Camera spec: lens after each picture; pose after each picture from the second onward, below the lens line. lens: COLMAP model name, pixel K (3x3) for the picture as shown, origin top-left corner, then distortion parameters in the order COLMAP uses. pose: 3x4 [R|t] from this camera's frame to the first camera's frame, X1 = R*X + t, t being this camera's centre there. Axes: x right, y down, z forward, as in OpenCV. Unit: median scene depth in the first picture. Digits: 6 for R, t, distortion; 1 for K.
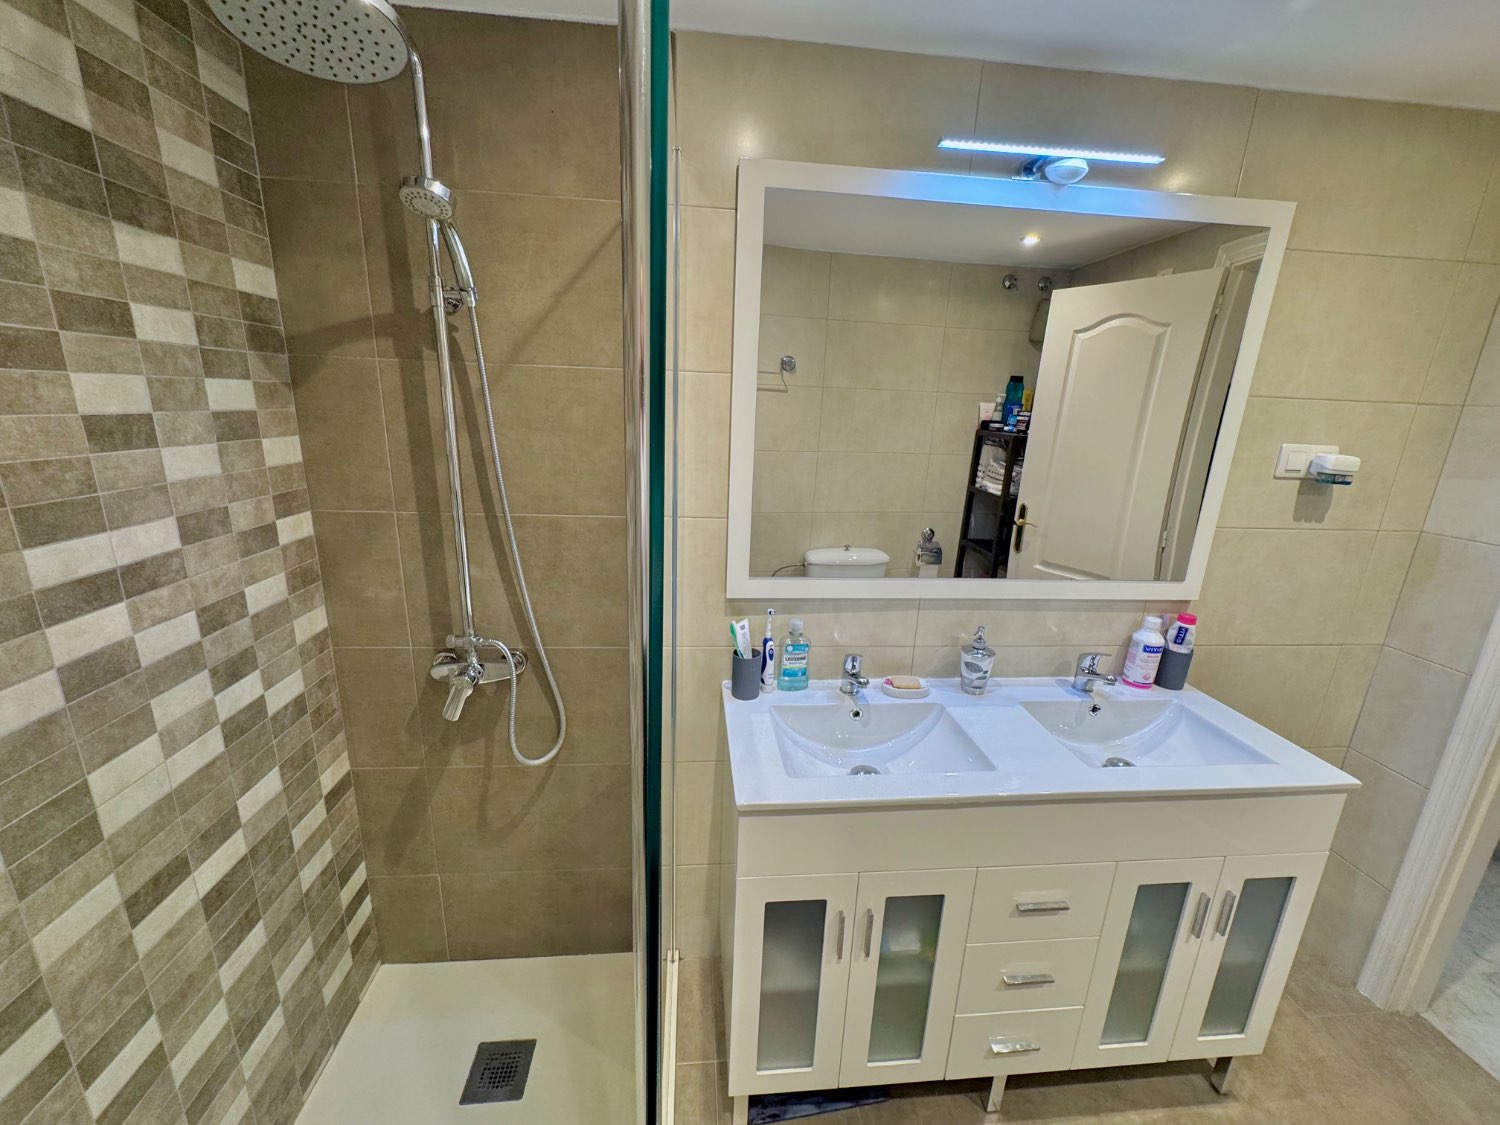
lens RADIAL K [[591.7, 0, 745.3], [0, 591.7, 562.7], [0, 0, 1]] dist [-0.005363, 0.000996]
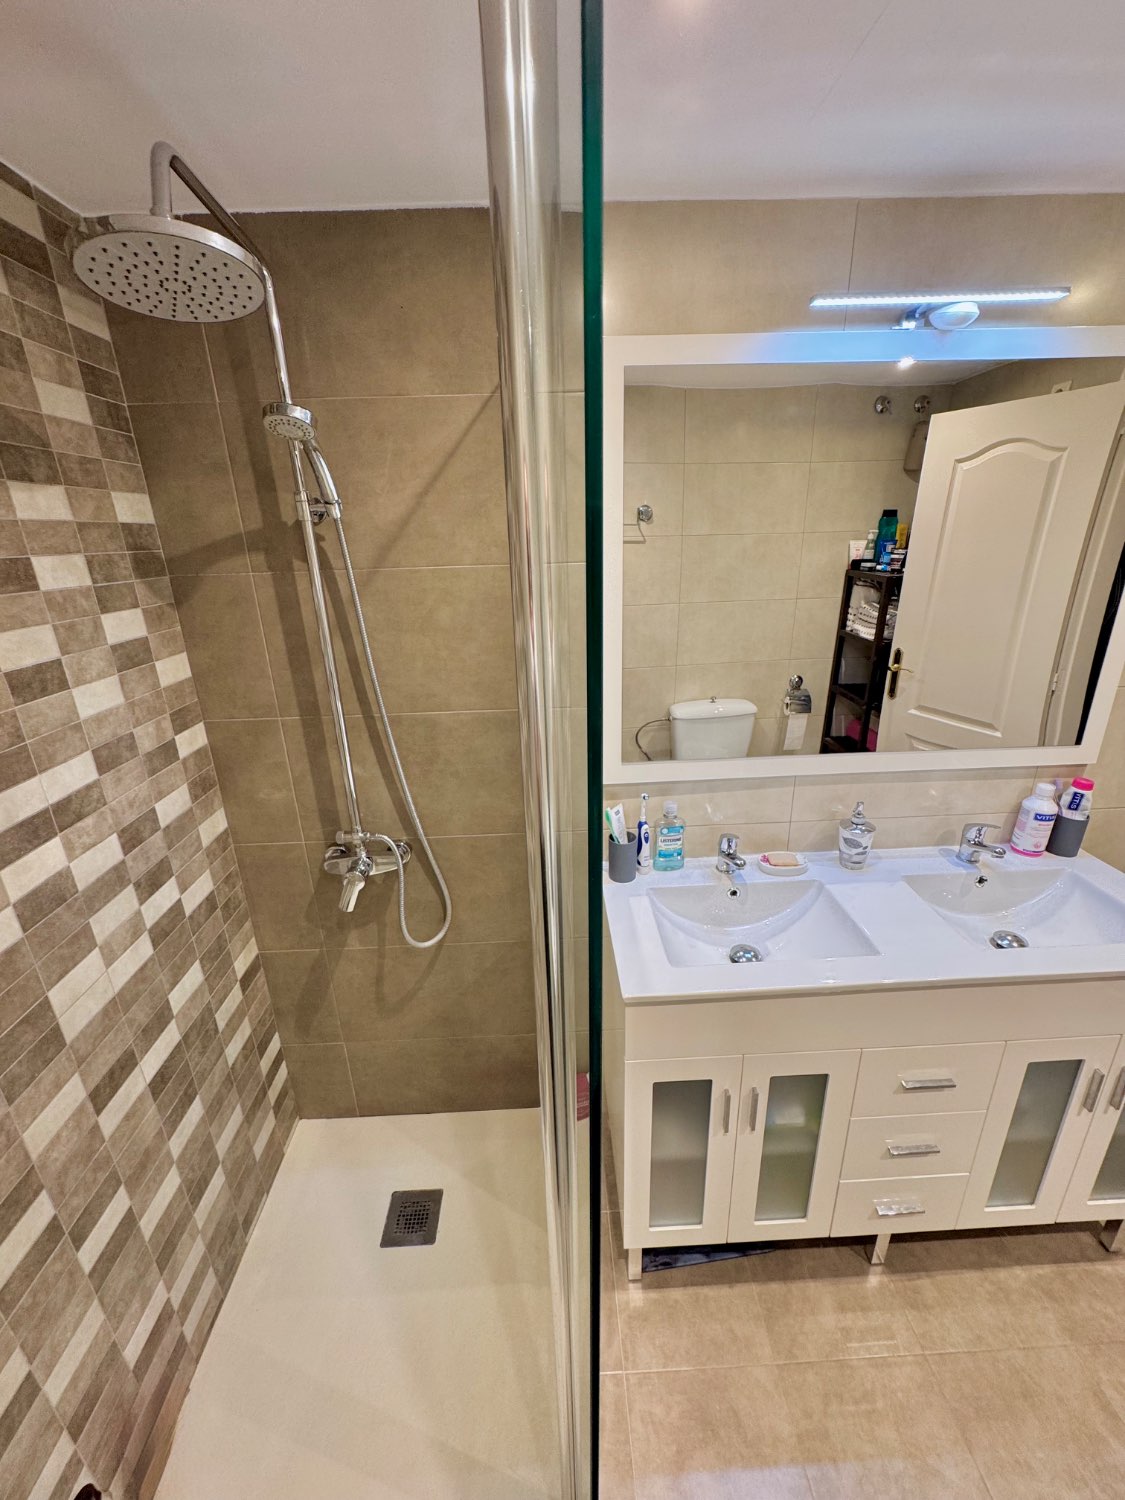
lens RADIAL K [[591.7, 0, 559.0], [0, 591.7, 748.3], [0, 0, 1]] dist [-0.005363, 0.000996]
pose [[0.996020, -0.043414, -0.077843, -0.022793], [0.049444, 0.995783, 0.077276, -0.096025], [0.074159, -0.080817, 0.993966, -0.007477]]
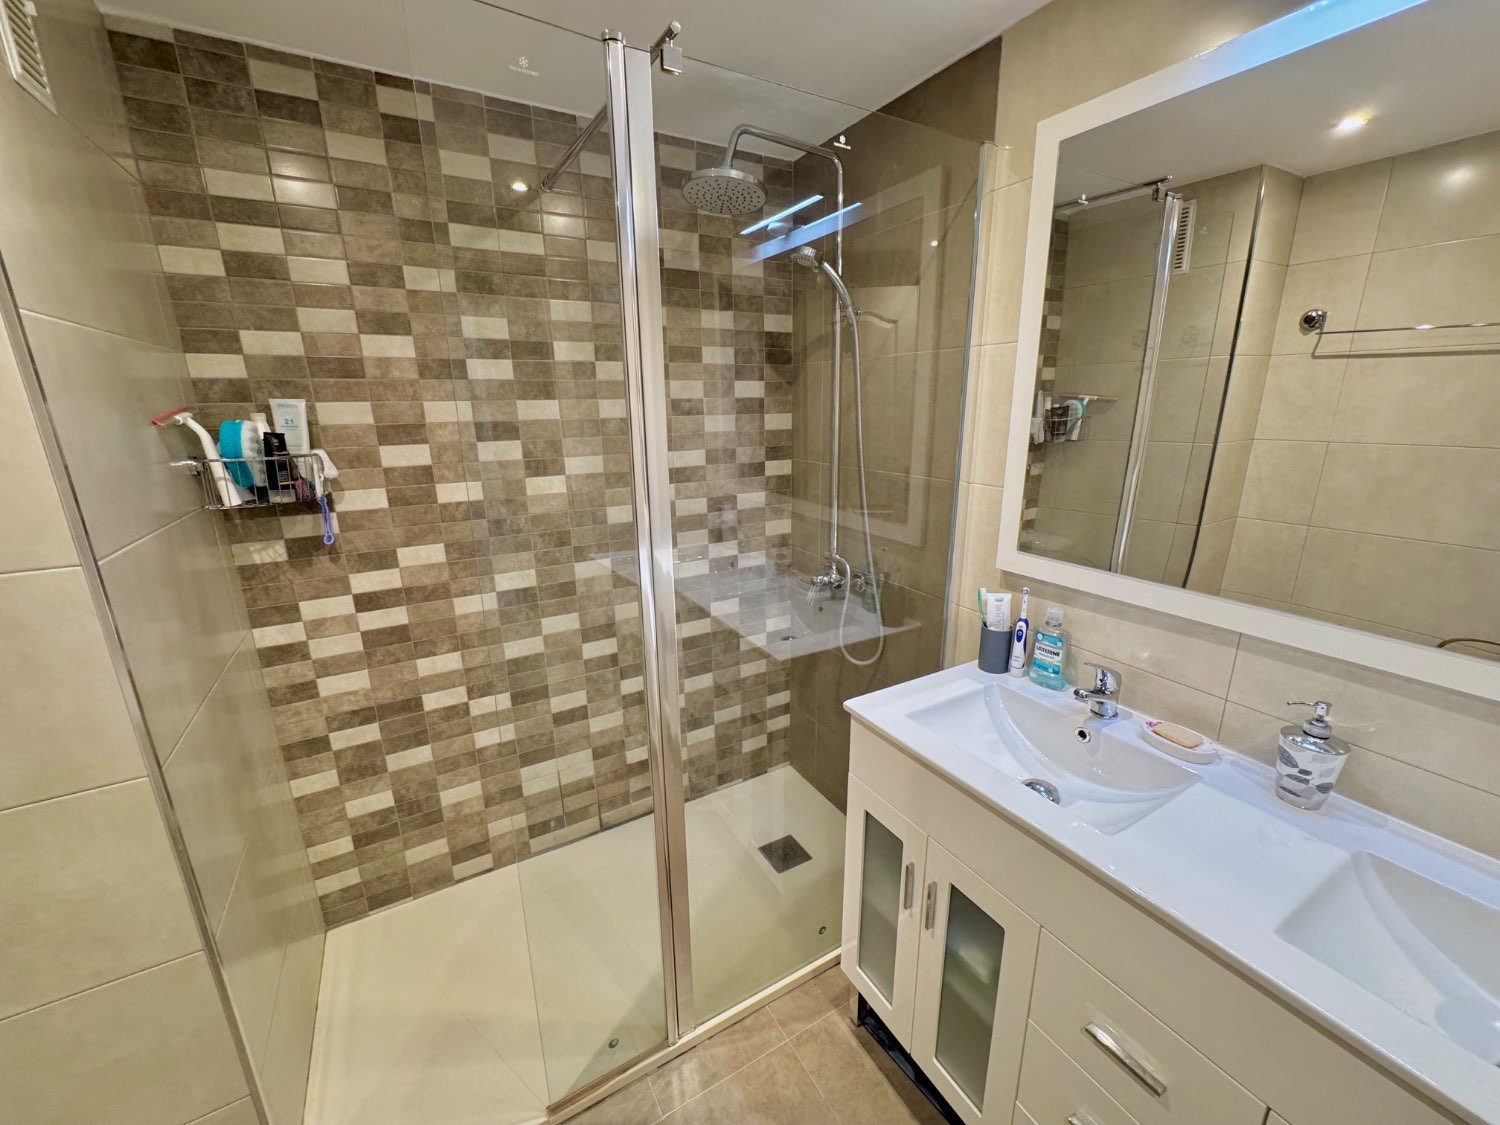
lens RADIAL K [[591.7, 0, 754.5], [0, 591.7, 563.3], [0, 0, 1]] dist [-0.005363, 0.000996]
pose [[0.427696, 0.198037, -0.881962, 0.774931], [-0.208167, 0.971059, 0.117095, 0.022779], [0.879626, 0.133514, 0.456543, 0.207121]]
